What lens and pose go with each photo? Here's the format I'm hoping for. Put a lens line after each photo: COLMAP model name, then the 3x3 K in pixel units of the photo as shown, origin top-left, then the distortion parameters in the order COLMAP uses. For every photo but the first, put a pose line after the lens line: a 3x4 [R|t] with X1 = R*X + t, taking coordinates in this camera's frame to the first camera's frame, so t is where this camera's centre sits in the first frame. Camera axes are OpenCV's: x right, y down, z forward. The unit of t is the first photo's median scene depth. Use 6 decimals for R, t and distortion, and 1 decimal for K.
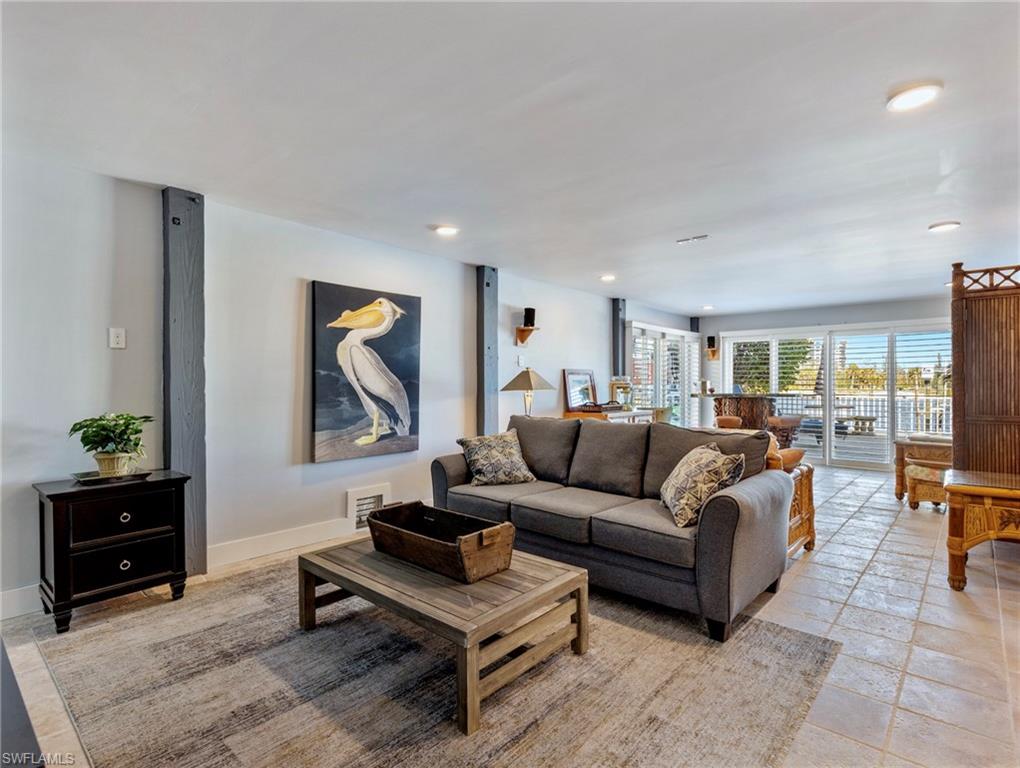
lens RADIAL K [[517.2, 0, 510.0], [0, 517.2, 384.0], [0, 0, 1]] dist [0.002608, 0.000167]
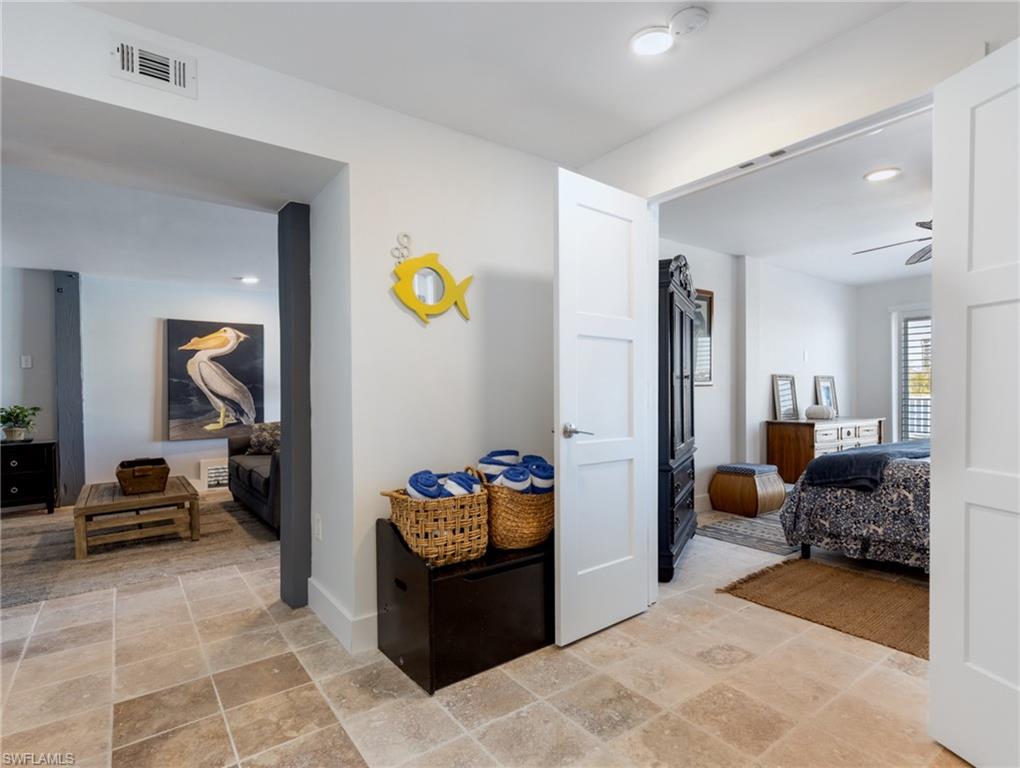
lens RADIAL K [[529.1, 0, 510.0], [0, 529.1, 384.0], [0, 0, 1]] dist [-0.001280, -0.000592]
pose [[0.980479, -0.014746, -0.196070, 0.819479], [0.012108, 0.999819, -0.014647, 0.021235], [0.196251, 0.011987, 0.980480, -0.281637]]
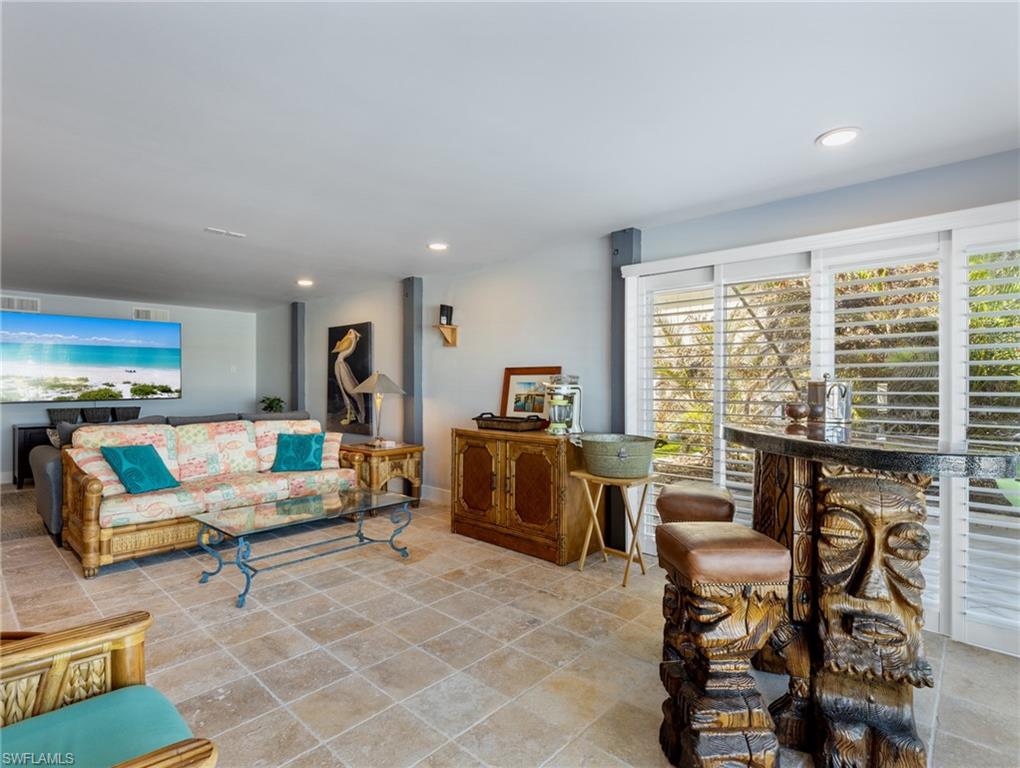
lens RADIAL K [[517.2, 0, 510.0], [0, 517.2, 384.0], [0, 0, 1]] dist [0.002608, 0.000167]
pose [[-0.006485, -0.009216, -0.999937, 1.278317], [-0.022889, 0.999697, -0.009065, -0.003294], [0.999717, 0.022829, -0.006694, 1.505436]]
